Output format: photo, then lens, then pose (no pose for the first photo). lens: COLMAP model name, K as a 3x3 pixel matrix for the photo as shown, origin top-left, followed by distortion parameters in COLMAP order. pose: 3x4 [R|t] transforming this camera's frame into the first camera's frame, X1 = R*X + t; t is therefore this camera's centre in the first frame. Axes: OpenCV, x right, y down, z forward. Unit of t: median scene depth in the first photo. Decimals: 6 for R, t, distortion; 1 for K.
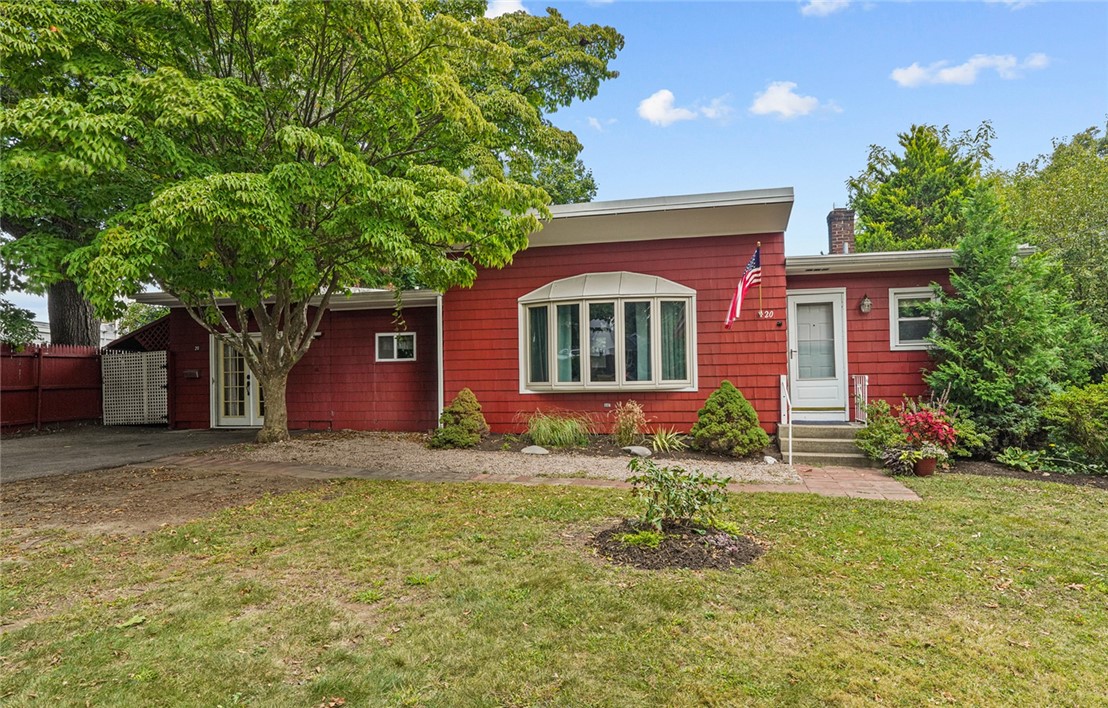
lens RADIAL K [[609.2, 0, 553.9], [0, 609.2, 375.6], [0, 0, 1]] dist [-0.001215, 0.000338]
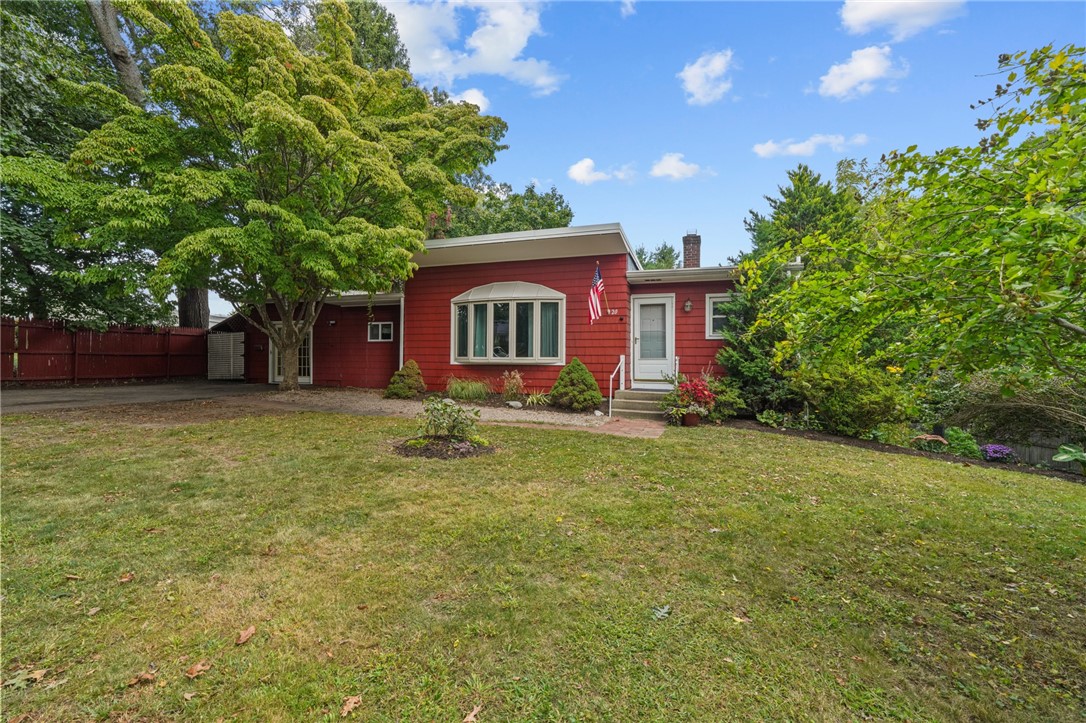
lens RADIAL K [[502.4, 0, 543.0], [0, 502.4, 361.5], [0, 0, 1]] dist [-0.012848, 0.017999]
pose [[0.988929, 0.024198, -0.146401, 0.356688], [-0.024378, 0.999703, 0.000563, 0.017234], [0.146371, 0.003012, 0.989225, -0.171203]]
